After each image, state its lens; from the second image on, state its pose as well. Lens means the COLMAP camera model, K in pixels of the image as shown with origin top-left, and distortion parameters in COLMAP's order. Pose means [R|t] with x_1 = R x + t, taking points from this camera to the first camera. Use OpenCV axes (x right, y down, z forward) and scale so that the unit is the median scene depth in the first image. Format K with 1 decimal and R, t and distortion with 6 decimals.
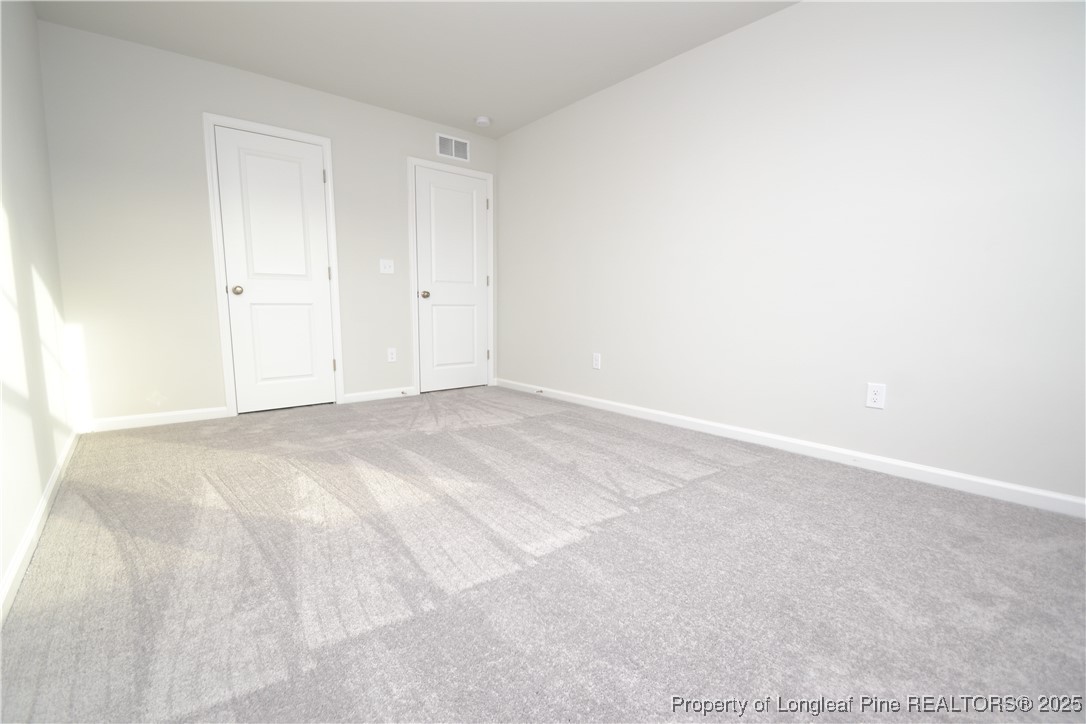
lens RADIAL K [[486.0, 0, 539.6], [0, 486.0, 362.9], [0, 0, 1]] dist [0.011004, -0.014929]
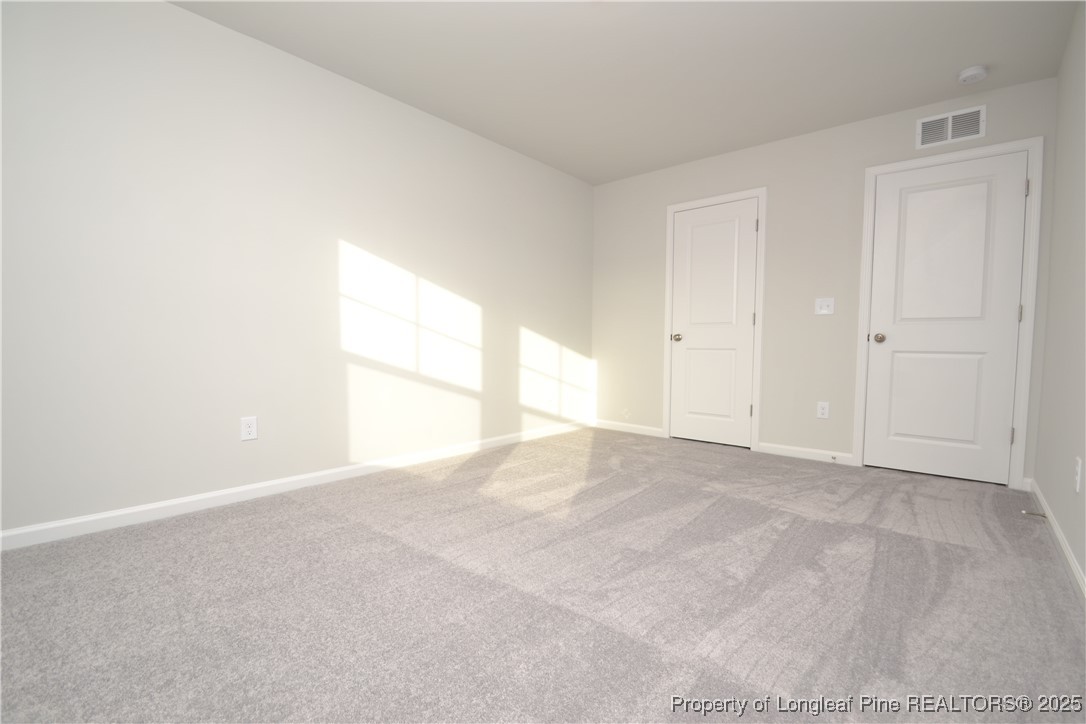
lens RADIAL K [[486.0, 0, 539.6], [0, 486.0, 362.9], [0, 0, 1]] dist [0.011004, -0.014929]
pose [[0.160730, 0.029576, -0.986555, 0.493860], [-0.129105, 0.991593, 0.008694, -0.045709], [0.978518, 0.125971, 0.163197, 0.417117]]
